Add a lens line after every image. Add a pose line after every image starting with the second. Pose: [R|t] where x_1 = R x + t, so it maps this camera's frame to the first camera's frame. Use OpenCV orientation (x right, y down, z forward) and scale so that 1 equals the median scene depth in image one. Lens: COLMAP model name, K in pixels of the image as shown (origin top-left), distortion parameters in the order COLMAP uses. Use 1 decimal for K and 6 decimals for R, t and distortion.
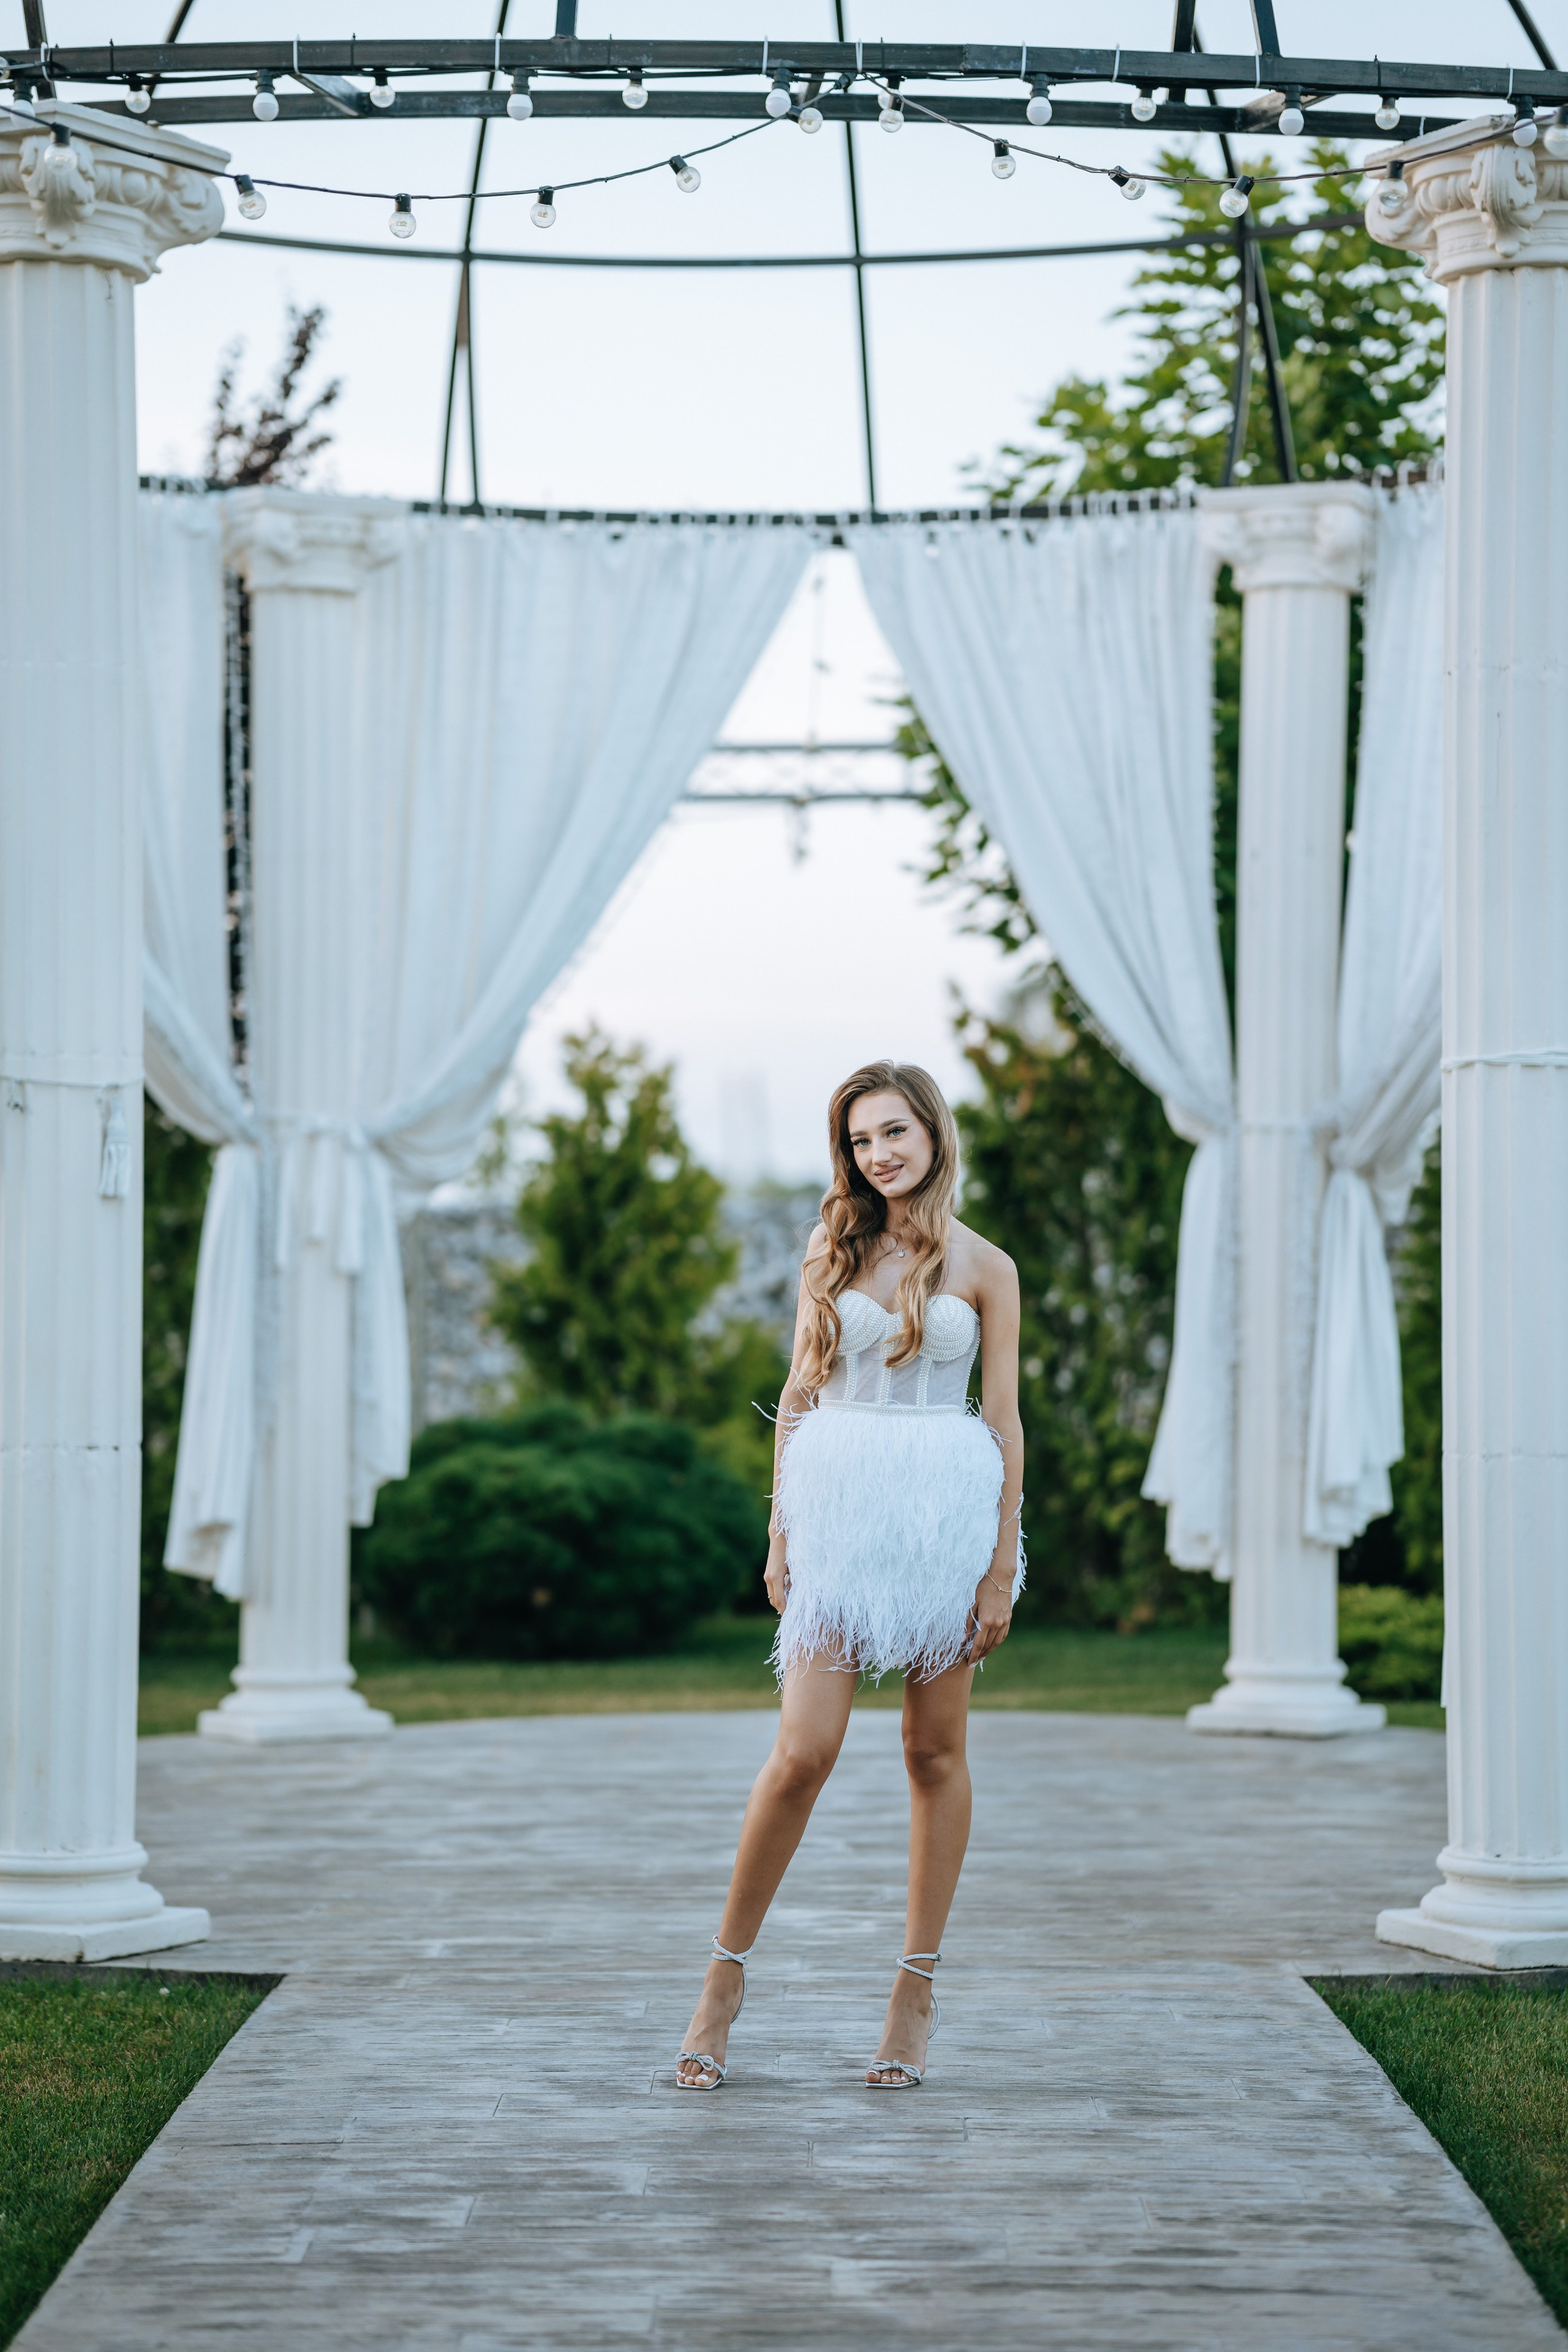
lens RADIAL K [[5642.6, 0, 784.0], [0, 5642.6, 1176.0], [0, 0, 1]] dist [0.660236, 0.140365]
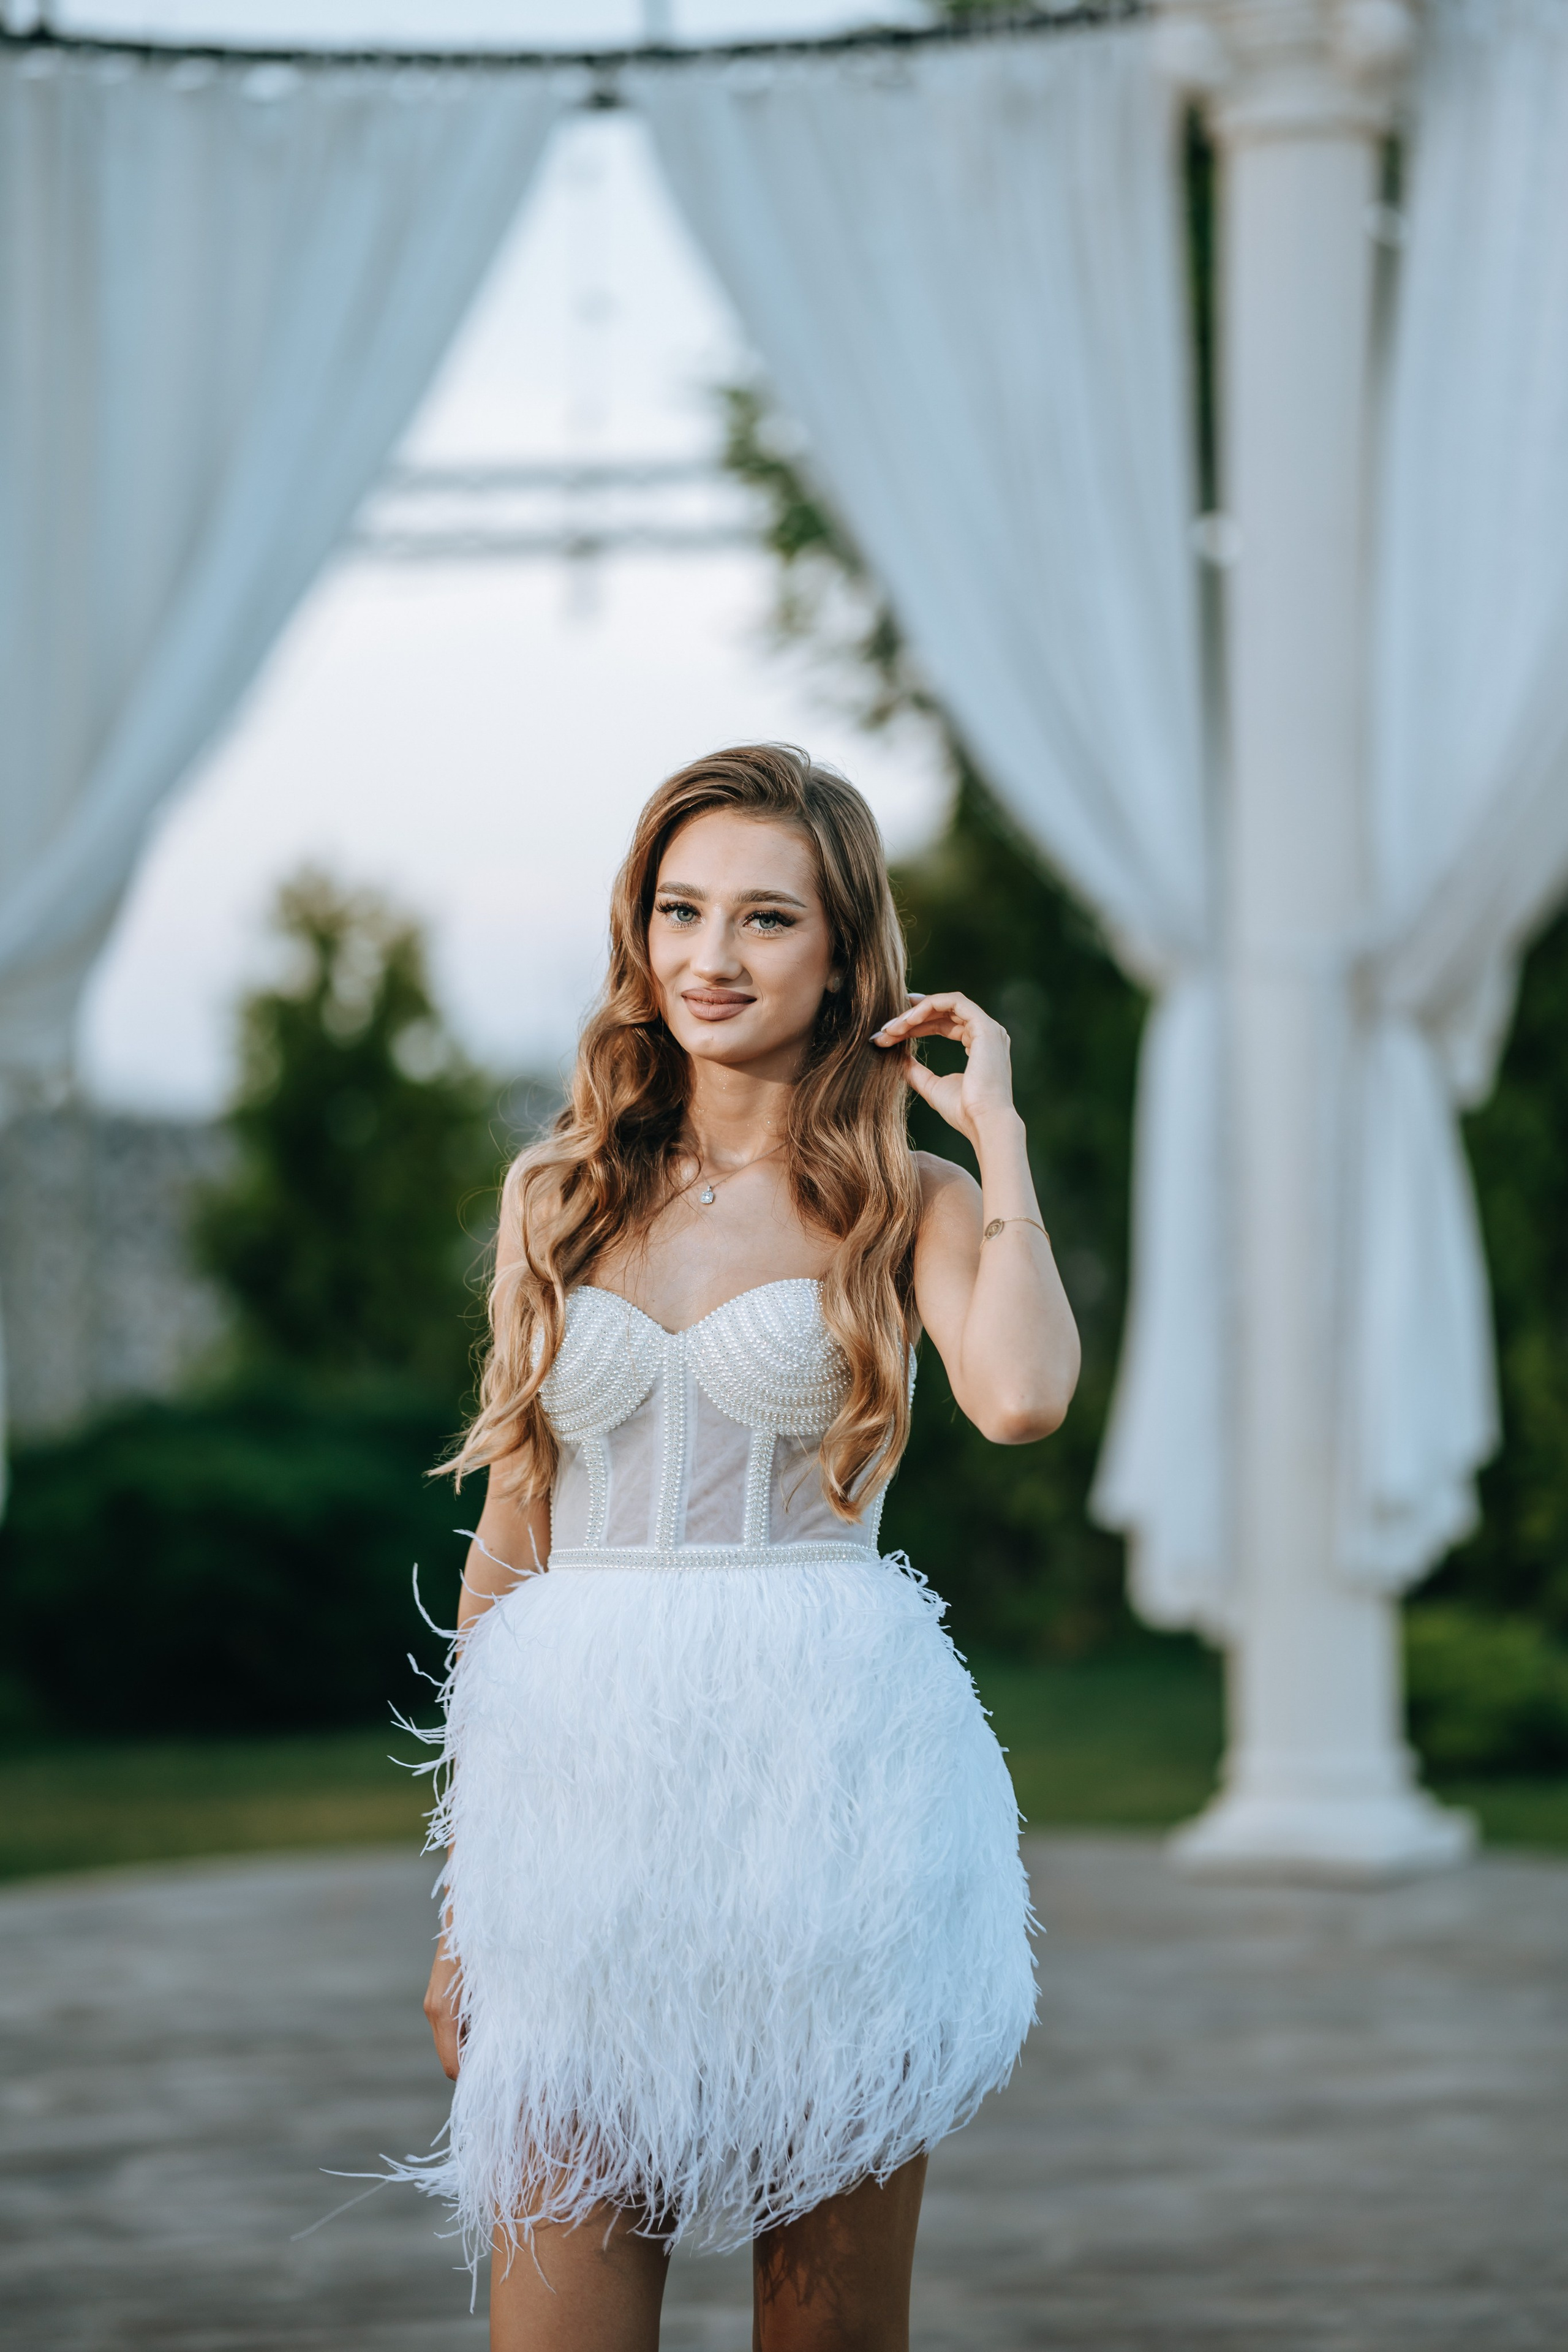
lens RADIAL K [[5642.6, 0, 784.0], [0, 5642.6, 1176.0], [0, 0, 1]] dist [0.660236, 0.140365]
pose [[0.999271, -0.028057, 0.025888, 0.009601], [0.027523, 0.999405, 0.020771, 0.001372], [-0.026455, -0.020044, 0.999449, 0.329806]]
